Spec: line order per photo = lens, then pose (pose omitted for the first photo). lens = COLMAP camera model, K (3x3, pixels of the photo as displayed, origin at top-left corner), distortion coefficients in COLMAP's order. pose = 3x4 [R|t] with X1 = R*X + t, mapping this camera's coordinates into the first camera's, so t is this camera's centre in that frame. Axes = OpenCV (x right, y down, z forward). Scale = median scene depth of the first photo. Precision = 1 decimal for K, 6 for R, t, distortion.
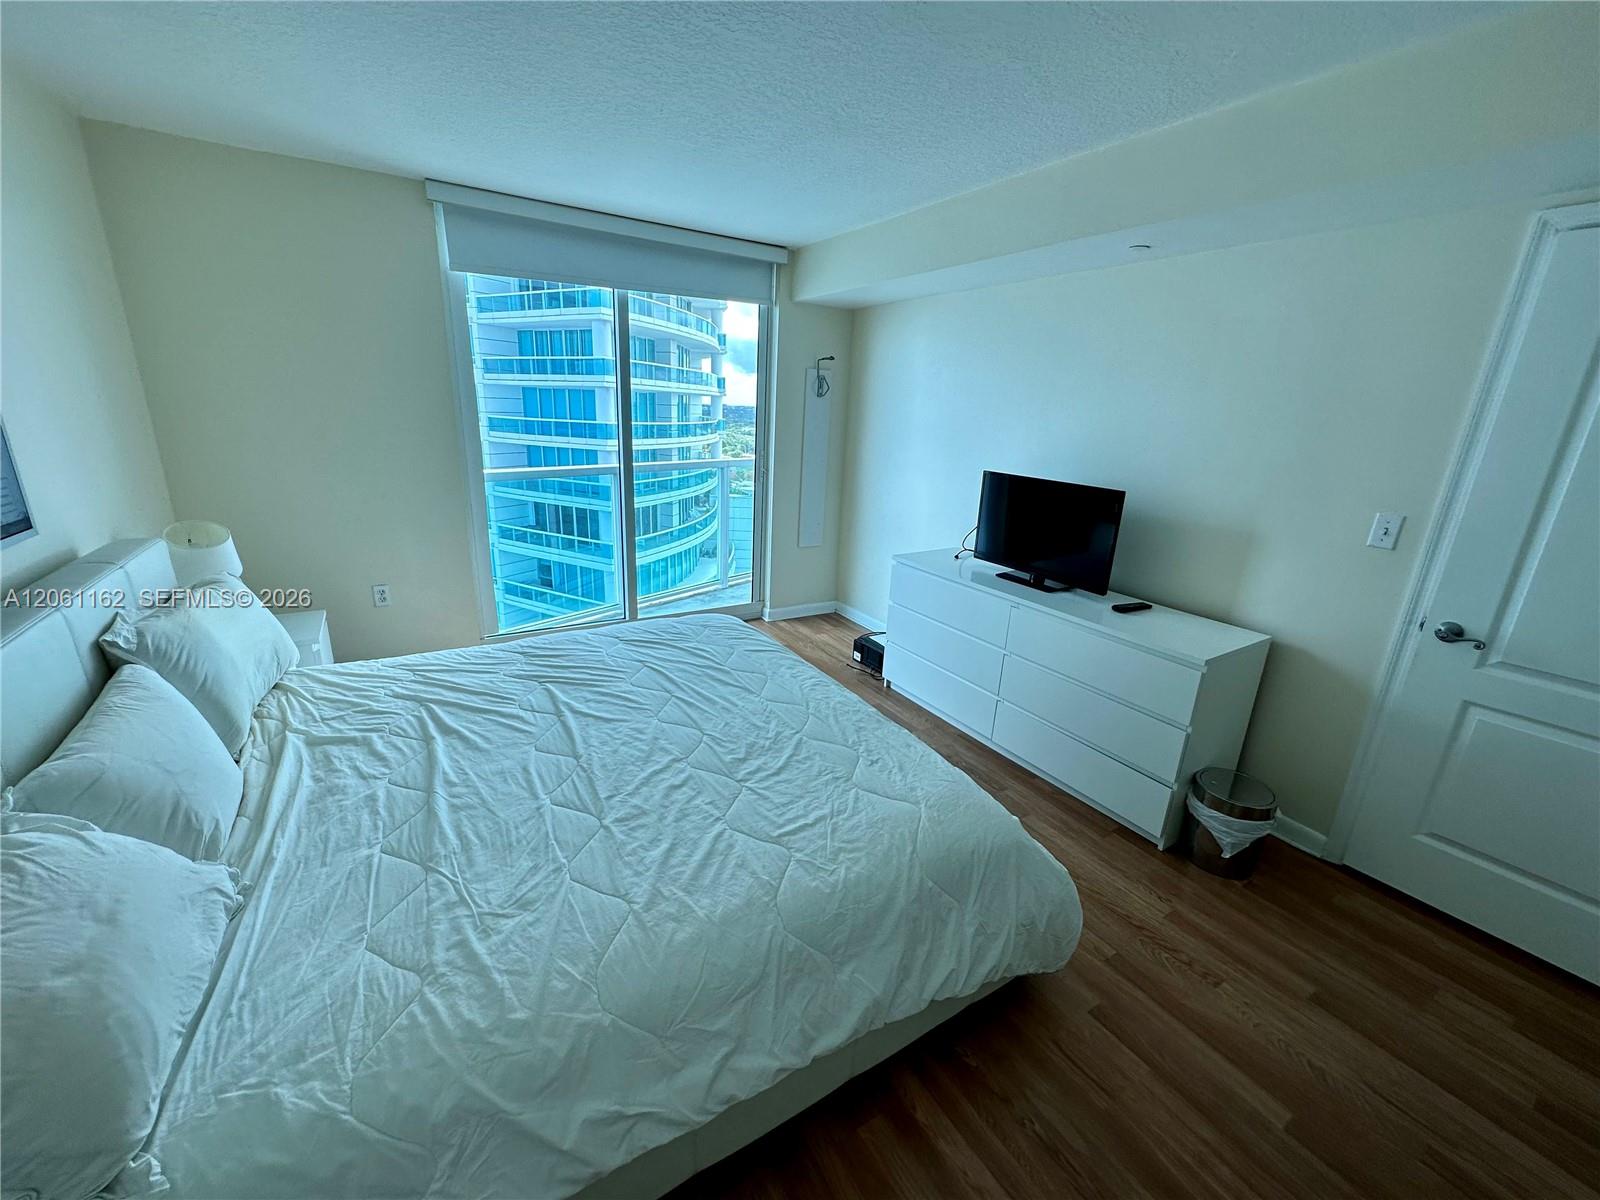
lens RADIAL K [[640.8, 0, 800.0], [0, 640.8, 600.0], [0, 0, 1]] dist [-0.000555, 0.000043]
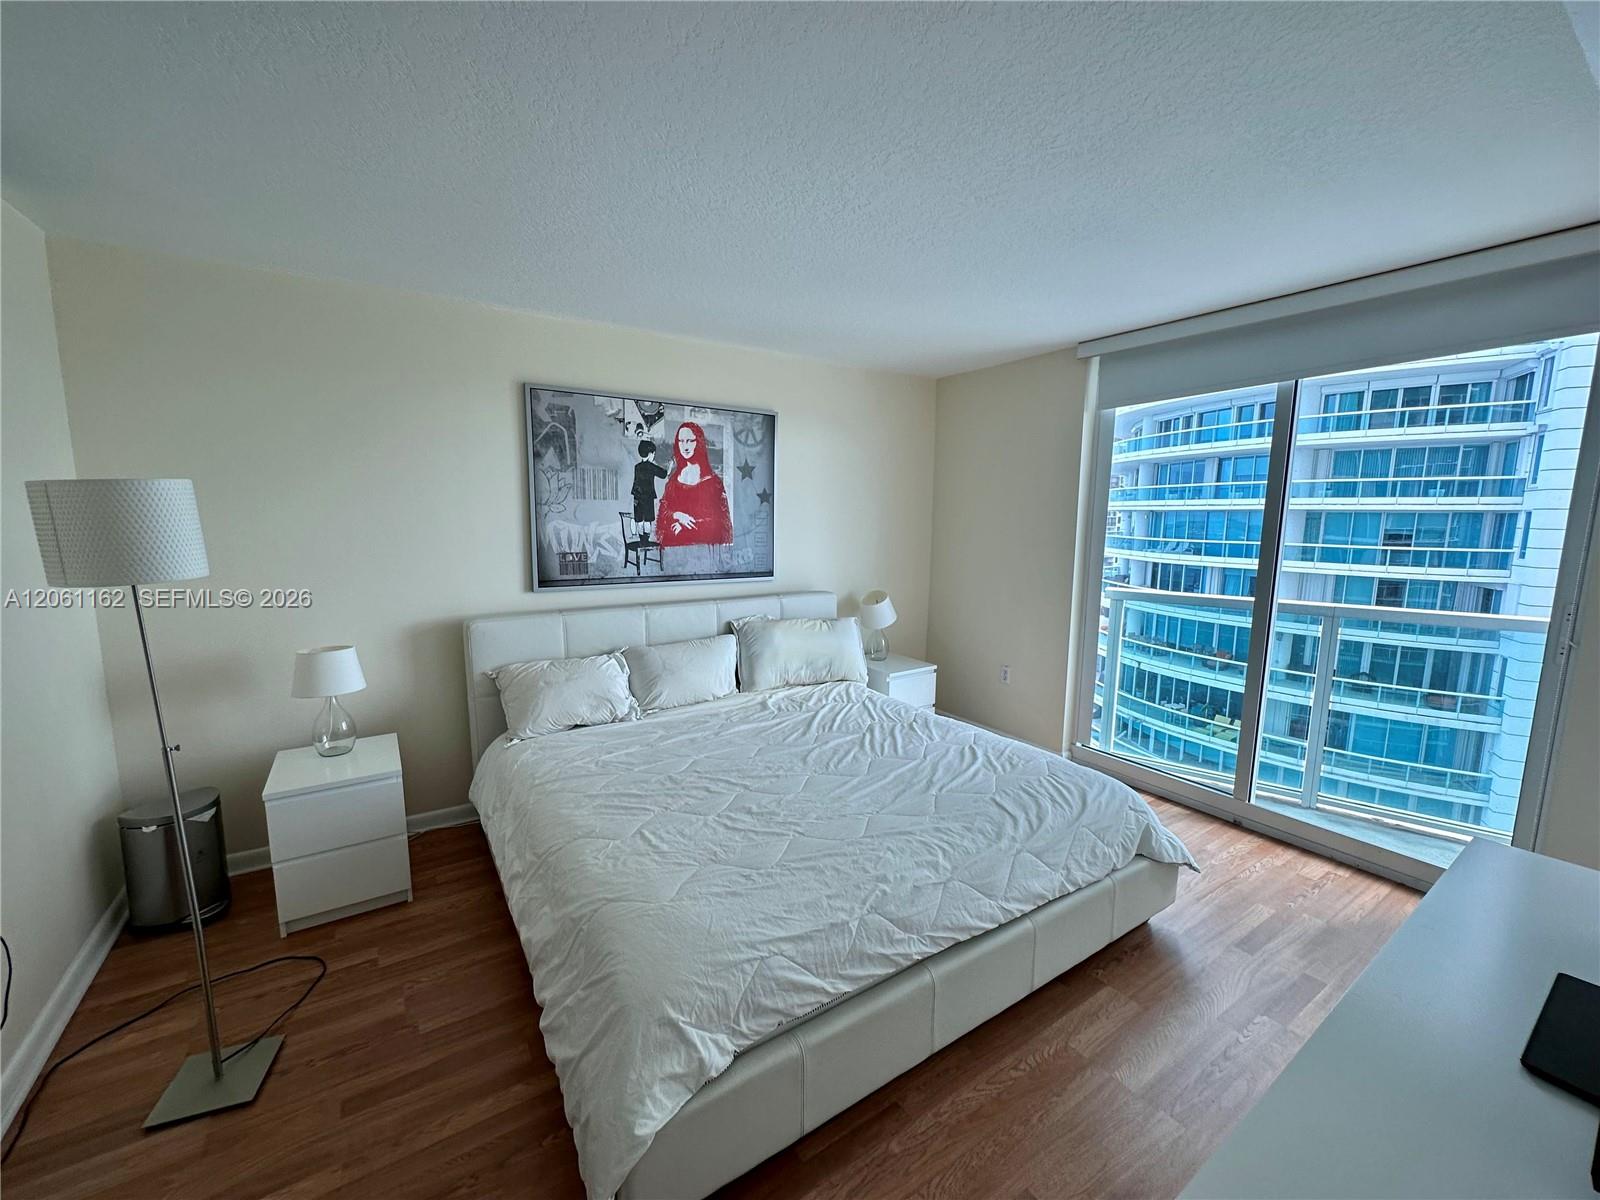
lens RADIAL K [[640.8, 0, 800.0], [0, 640.8, 600.0], [0, 0, 1]] dist [-0.000555, 0.000043]
pose [[0.038893, 0.094866, -0.994730, 0.626944], [-0.300437, 0.950533, 0.078904, -0.139089], [0.953009, 0.295784, 0.065470, 0.561966]]
